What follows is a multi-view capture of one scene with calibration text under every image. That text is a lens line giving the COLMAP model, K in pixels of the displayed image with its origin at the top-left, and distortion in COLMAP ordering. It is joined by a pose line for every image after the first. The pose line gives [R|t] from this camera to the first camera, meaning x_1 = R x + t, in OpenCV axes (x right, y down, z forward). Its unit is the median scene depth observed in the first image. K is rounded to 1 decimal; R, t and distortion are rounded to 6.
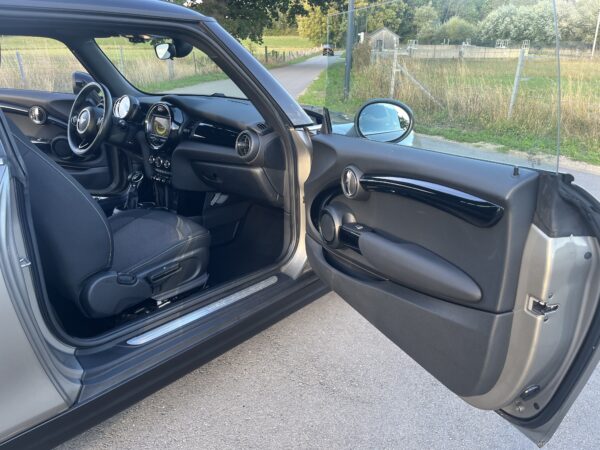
lens RADIAL K [[459.6, 0, 311.3], [0, 459.6, 227.6], [0, 0, 1]] dist [0.013056, -0.004067]
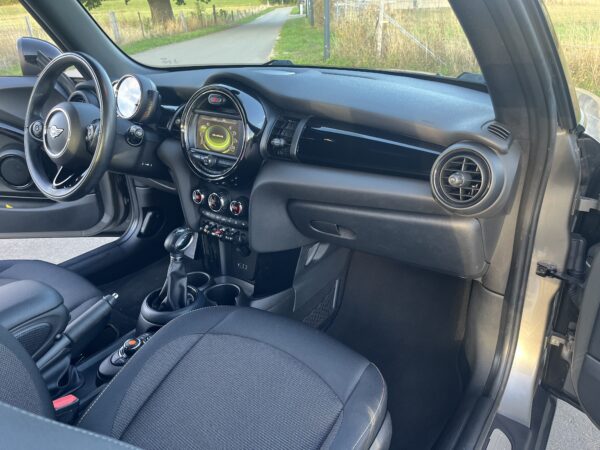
lens RADIAL K [[447.5, 0, 300.0], [0, 447.5, 225.0], [0, 0, 1]] dist [0.066801, -0.087407]
pose [[0.994686, -0.079858, 0.064975, -0.264158], [0.074428, 0.993841, 0.082095, -0.147998], [-0.071131, -0.076823, 0.994504, 0.470661]]
